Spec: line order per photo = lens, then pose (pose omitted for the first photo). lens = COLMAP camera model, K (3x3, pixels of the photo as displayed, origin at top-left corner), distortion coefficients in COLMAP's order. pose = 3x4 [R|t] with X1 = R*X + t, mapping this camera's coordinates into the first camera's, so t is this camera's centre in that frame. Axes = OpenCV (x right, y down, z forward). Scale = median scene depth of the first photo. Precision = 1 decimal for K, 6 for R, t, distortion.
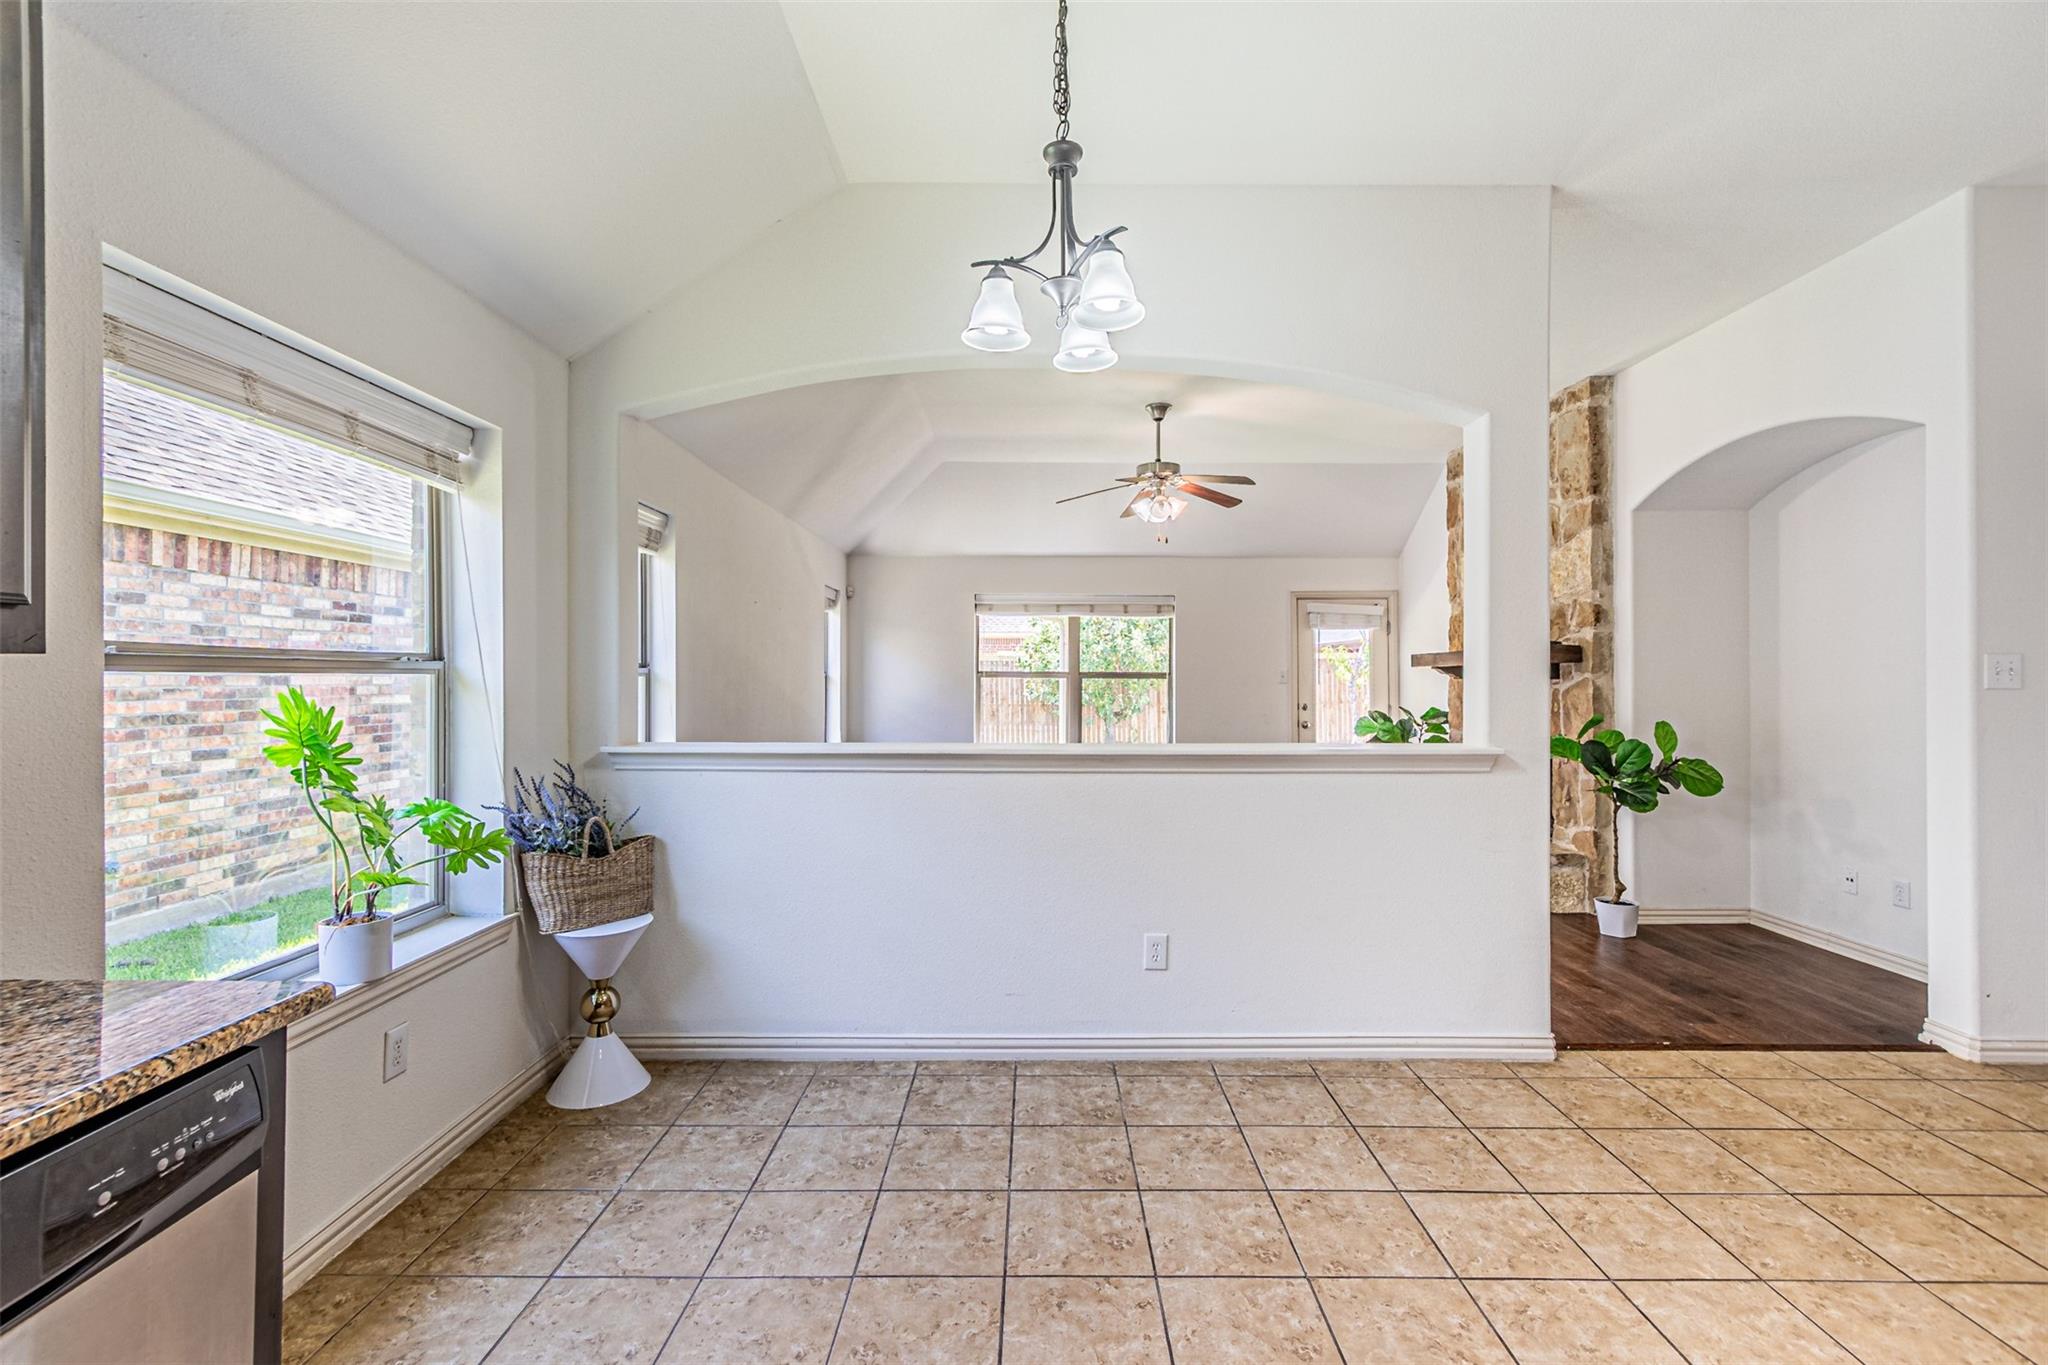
lens RADIAL K [[891.0, 0, 1028.4], [0, 891.0, 674.5], [0, 0, 1]] dist [0.000622, 0.000022]
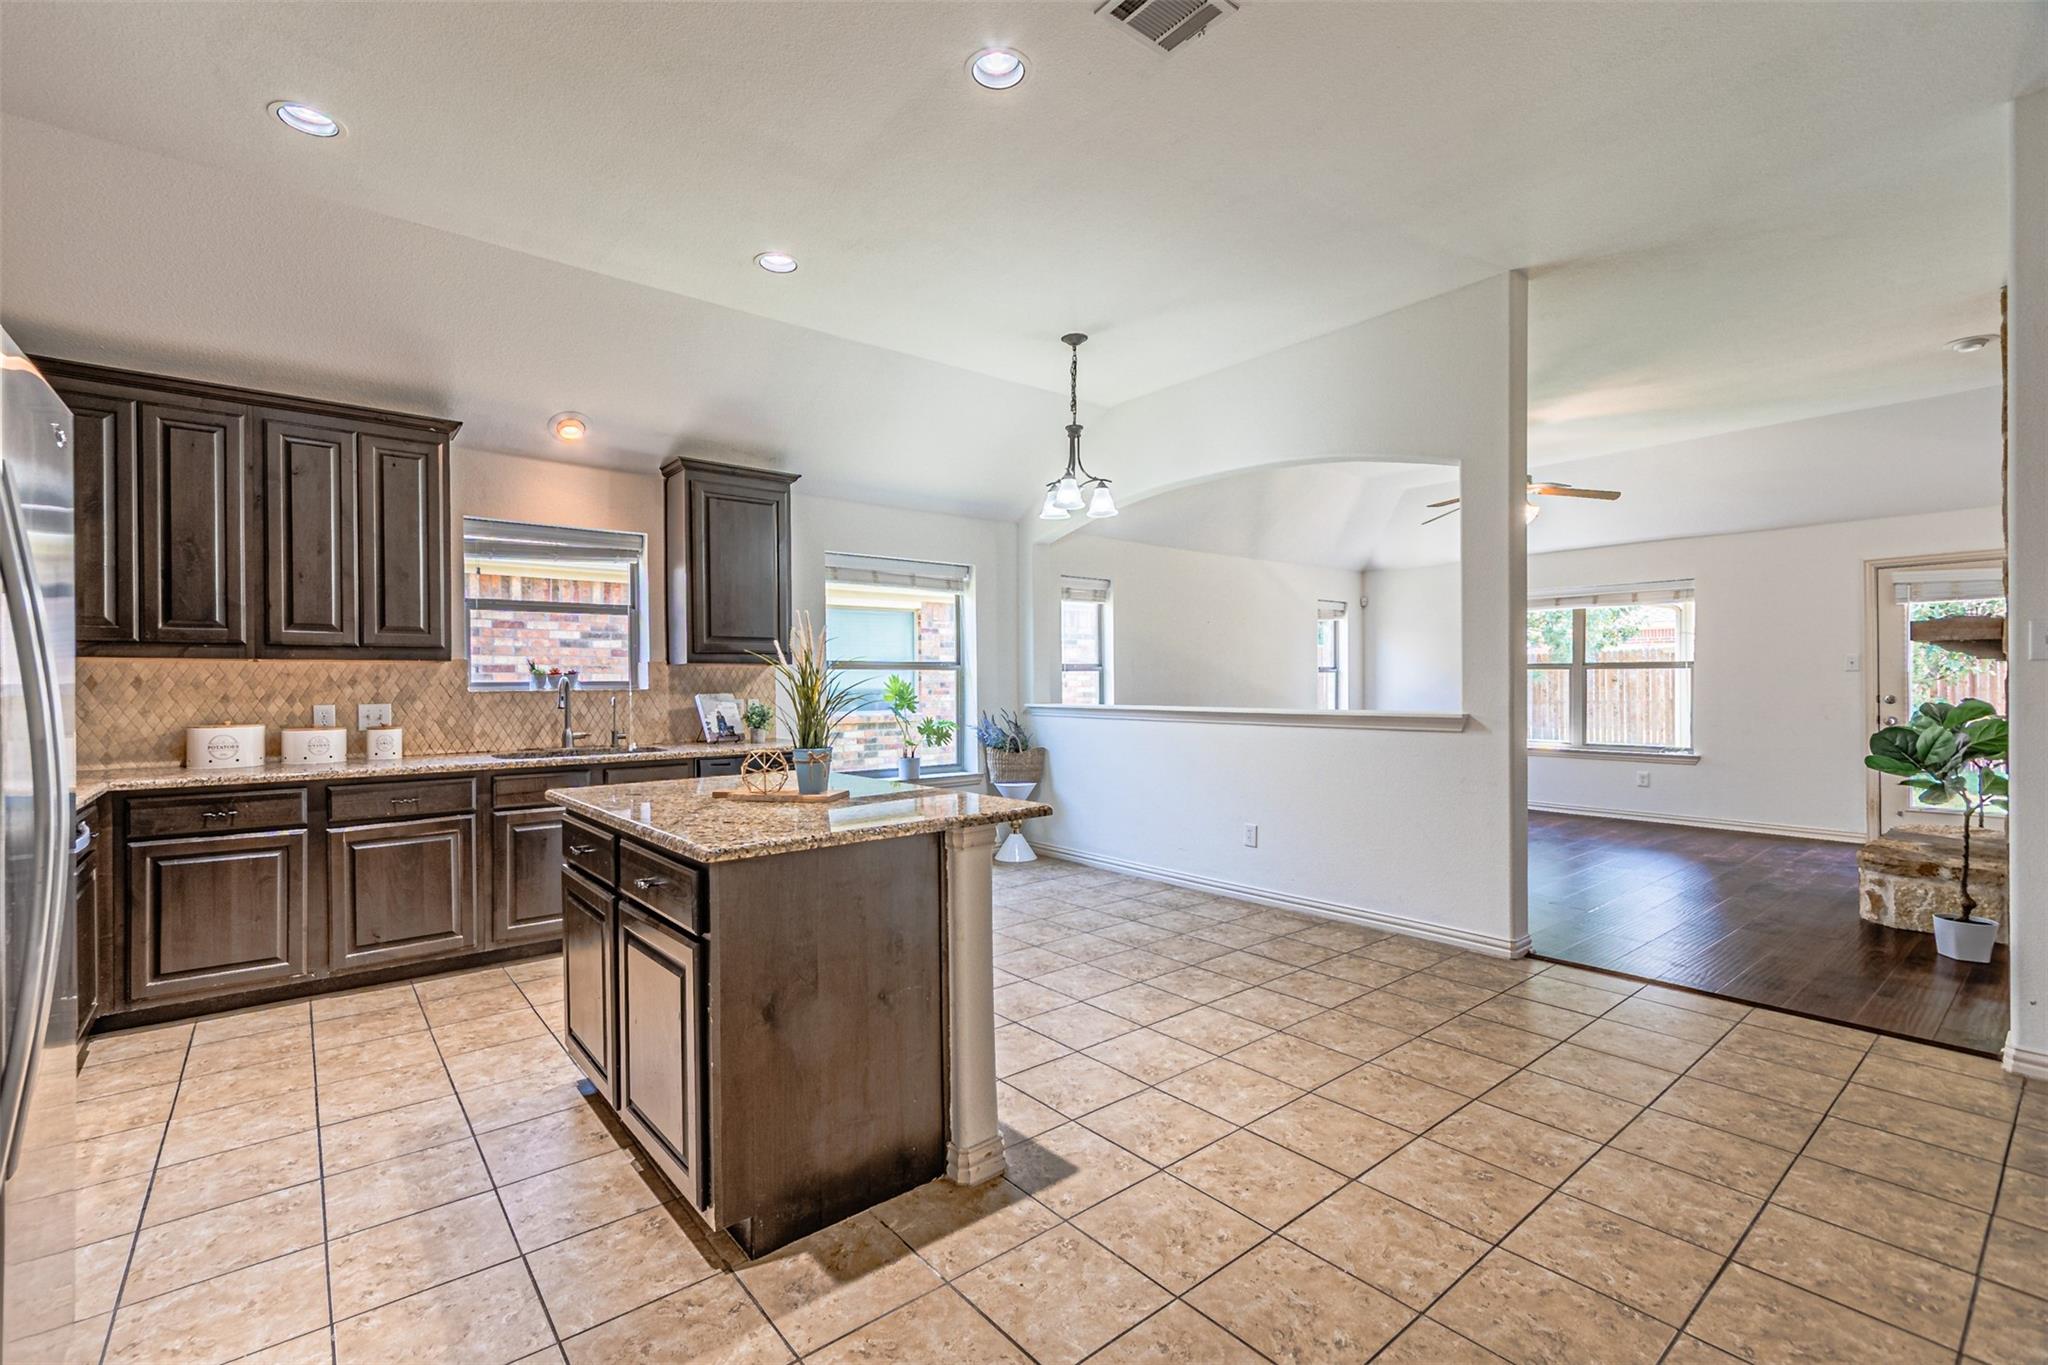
lens RADIAL K [[892.0, 0, 1024.0], [0, 892.0, 682.5], [0, 0, 1]] dist [0.001443, 0.000160]
pose [[0.634697, -0.007484, -0.772725, 1.293341], [0.011722, 0.999931, -0.000056, 0.033711], [0.772672, -0.009022, 0.634741, -0.390029]]
